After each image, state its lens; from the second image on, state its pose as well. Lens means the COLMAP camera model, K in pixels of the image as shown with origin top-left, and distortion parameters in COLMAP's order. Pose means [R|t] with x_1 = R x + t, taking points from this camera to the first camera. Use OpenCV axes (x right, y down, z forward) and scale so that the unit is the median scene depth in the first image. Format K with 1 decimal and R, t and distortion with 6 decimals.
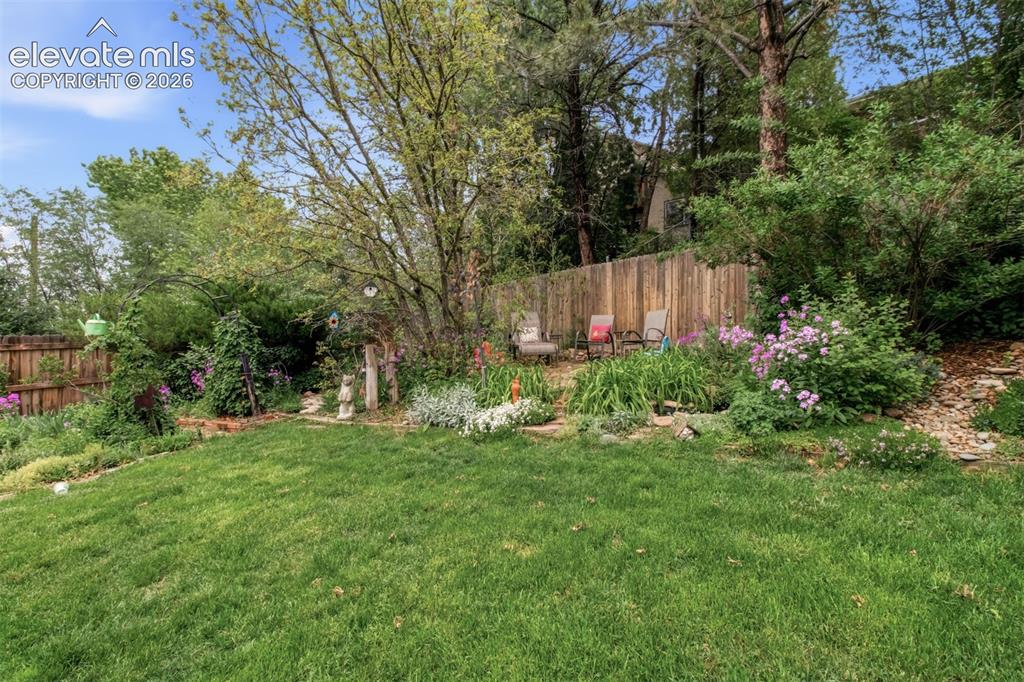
lens RADIAL K [[502.2, 0, 516.7], [0, 502.2, 364.9], [0, 0, 1]] dist [0.003045, 0.000398]
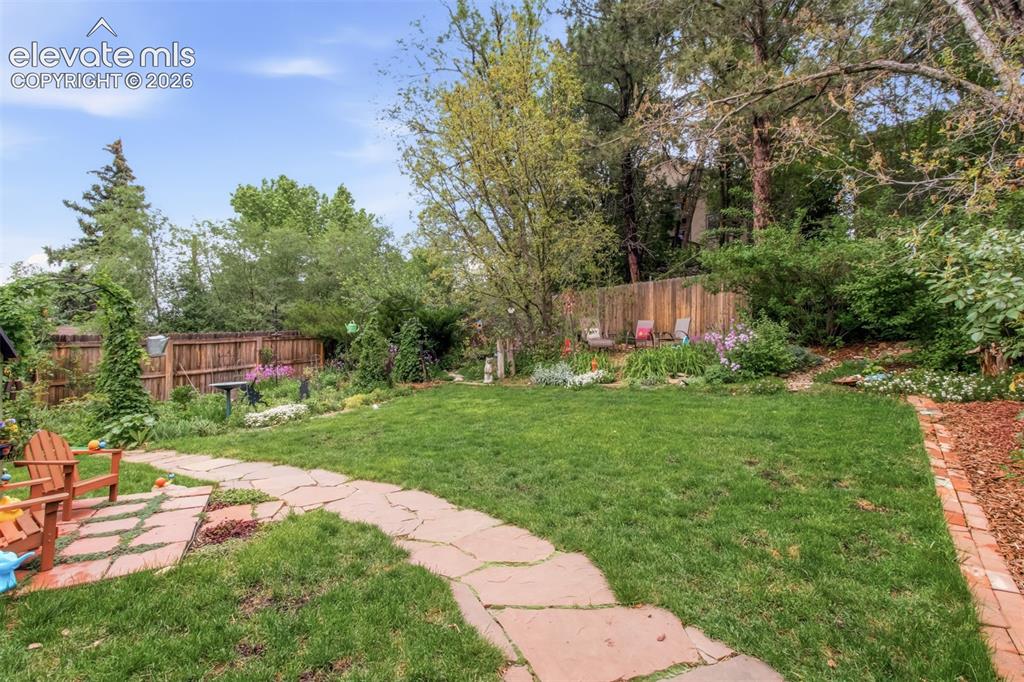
lens RADIAL K [[529.9, 0, 506.4], [0, 529.9, 337.3], [0, 0, 1]] dist [-0.000008, 0.000045]
pose [[0.994812, 0.012441, -0.100967, -0.080680], [-0.016968, 0.998883, -0.044107, 0.024669], [0.100305, 0.045591, 0.993912, -0.610268]]
